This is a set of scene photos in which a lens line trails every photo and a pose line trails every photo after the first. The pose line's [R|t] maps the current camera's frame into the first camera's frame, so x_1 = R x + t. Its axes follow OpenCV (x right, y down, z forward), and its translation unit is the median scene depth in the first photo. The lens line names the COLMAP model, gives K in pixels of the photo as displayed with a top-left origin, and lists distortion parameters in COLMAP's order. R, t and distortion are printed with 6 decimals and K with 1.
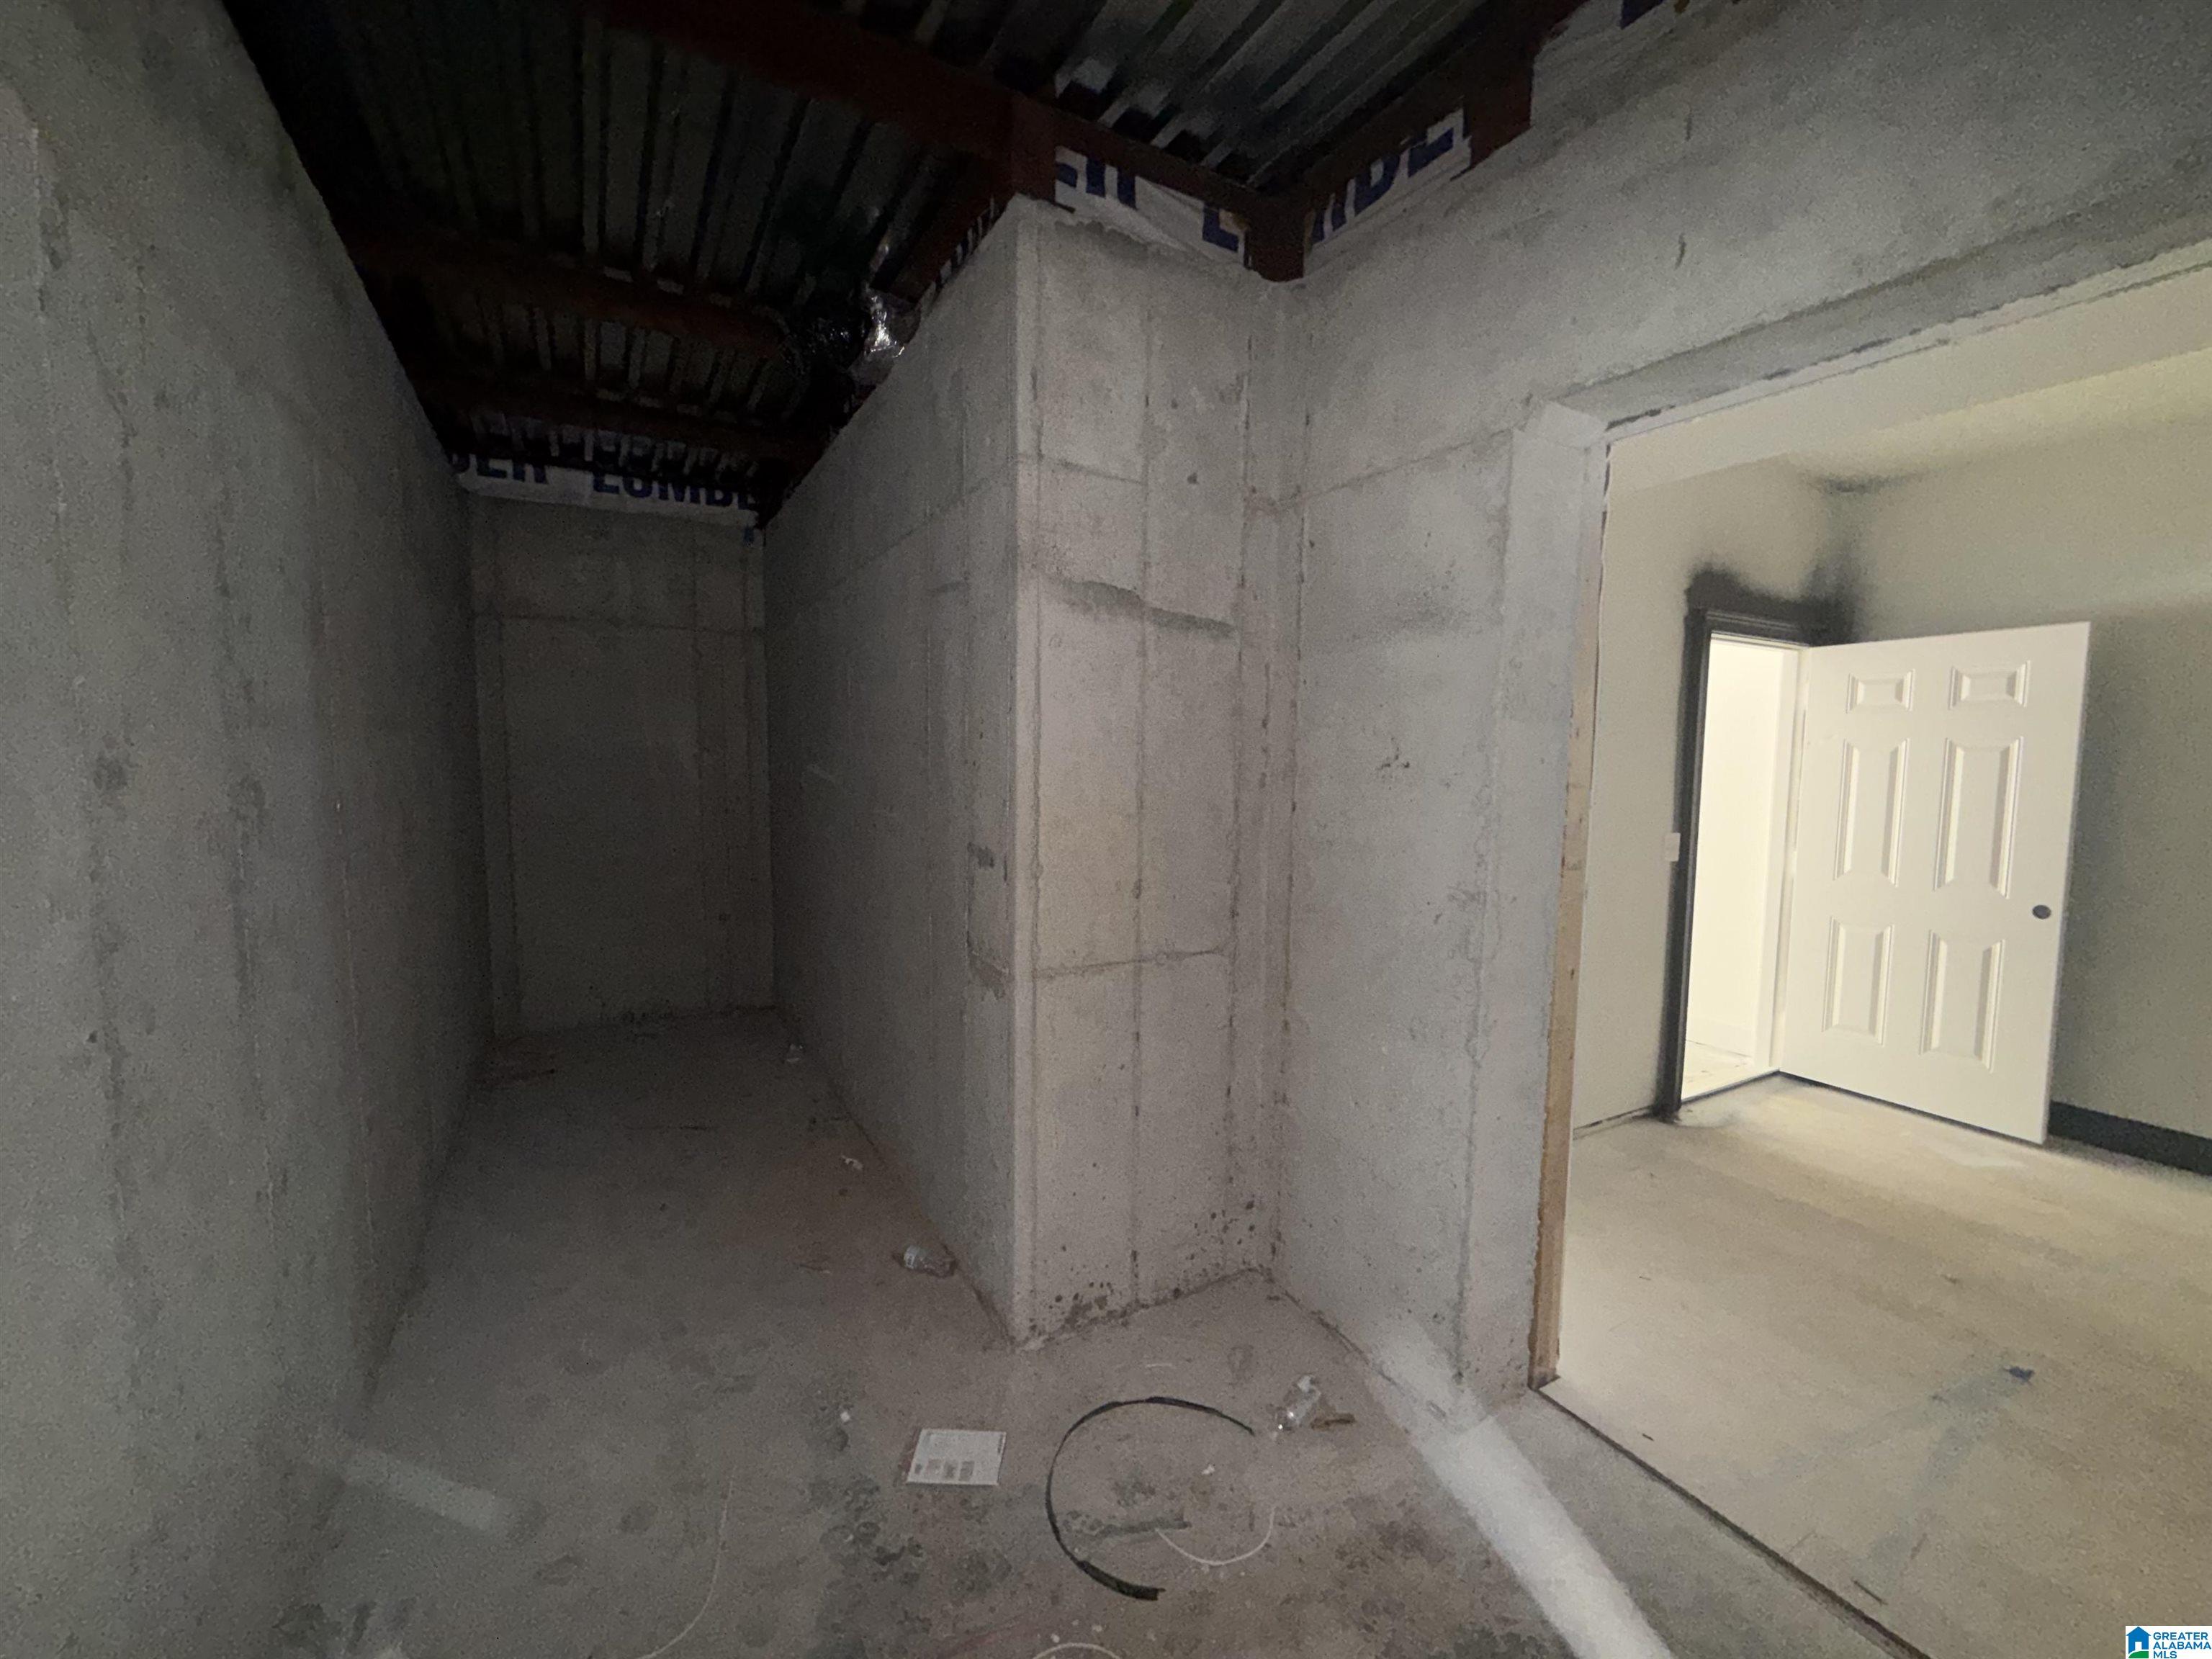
lens RADIAL K [[876.1, 0, 1106.0], [0, 876.1, 829.5], [0, 0, 1]] dist [-0.002116, 0.000239]
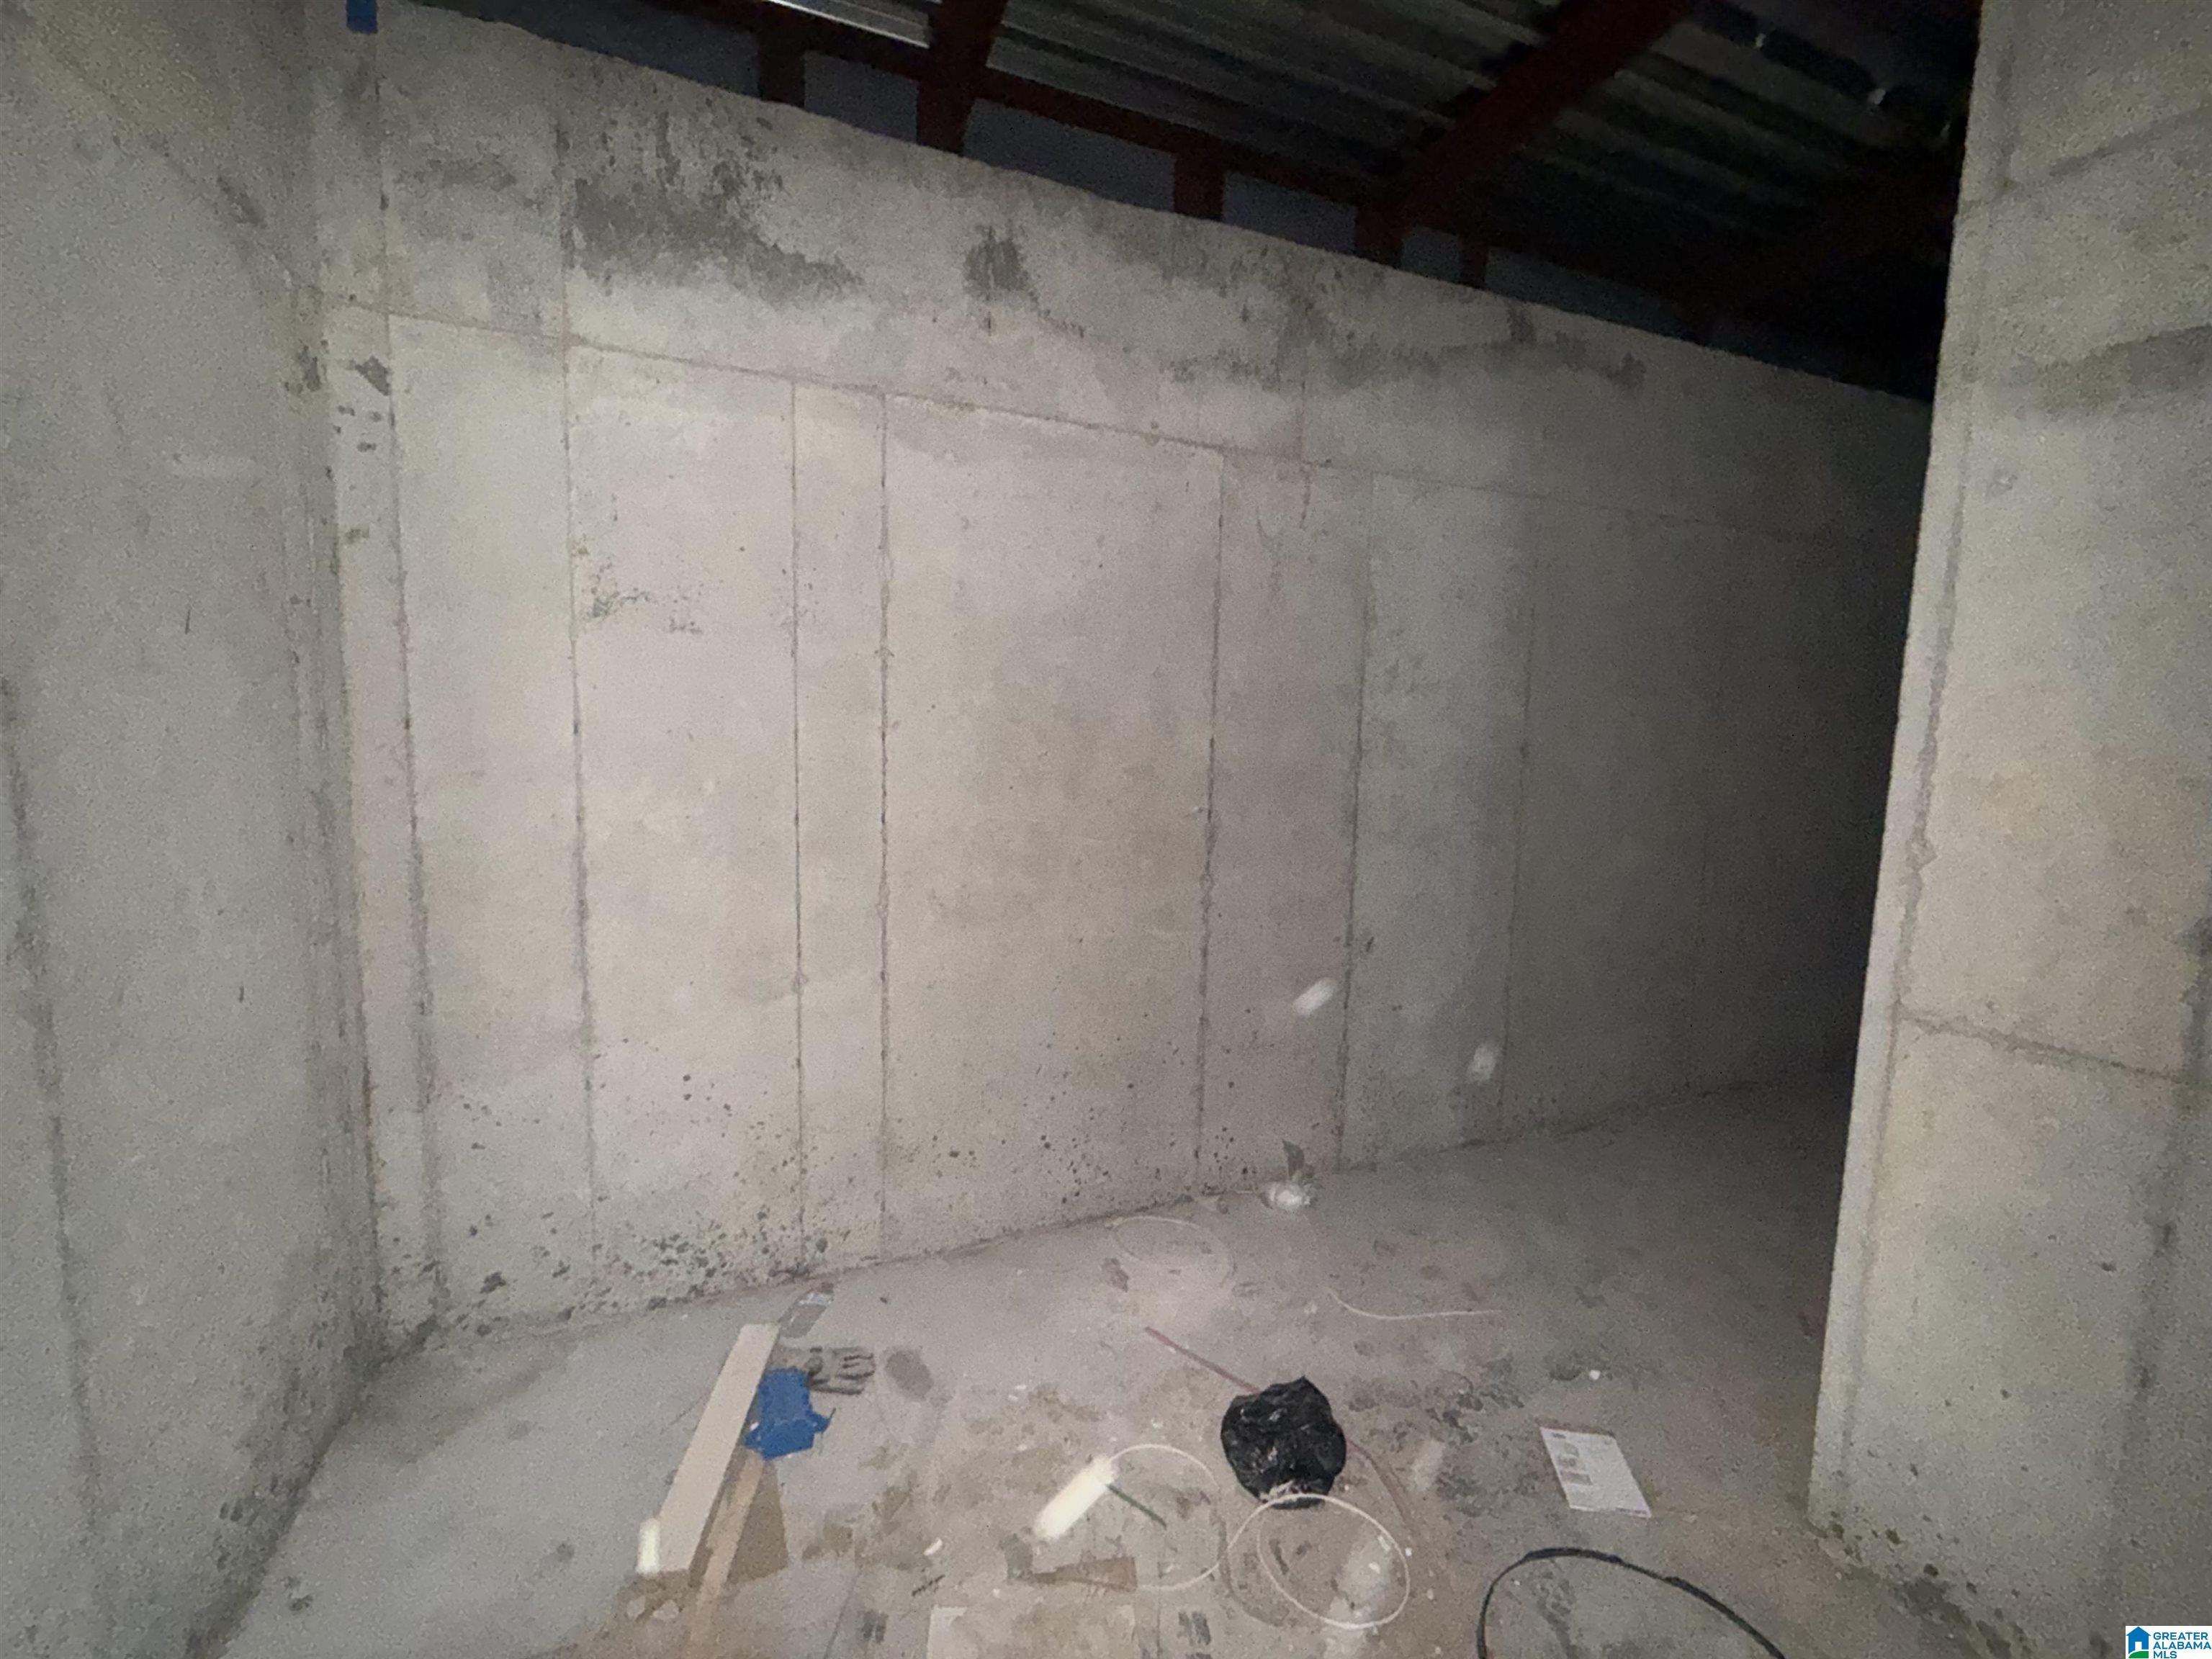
lens RADIAL K [[876.1, 0, 1106.0], [0, 876.1, 829.5], [0, 0, 1]] dist [-0.002116, 0.000239]
pose [[-0.154335, 0.085204, -0.984338, 0.651079], [-0.103115, 0.989445, 0.101813, 0.025604], [0.982623, 0.117213, -0.143920, 0.501607]]
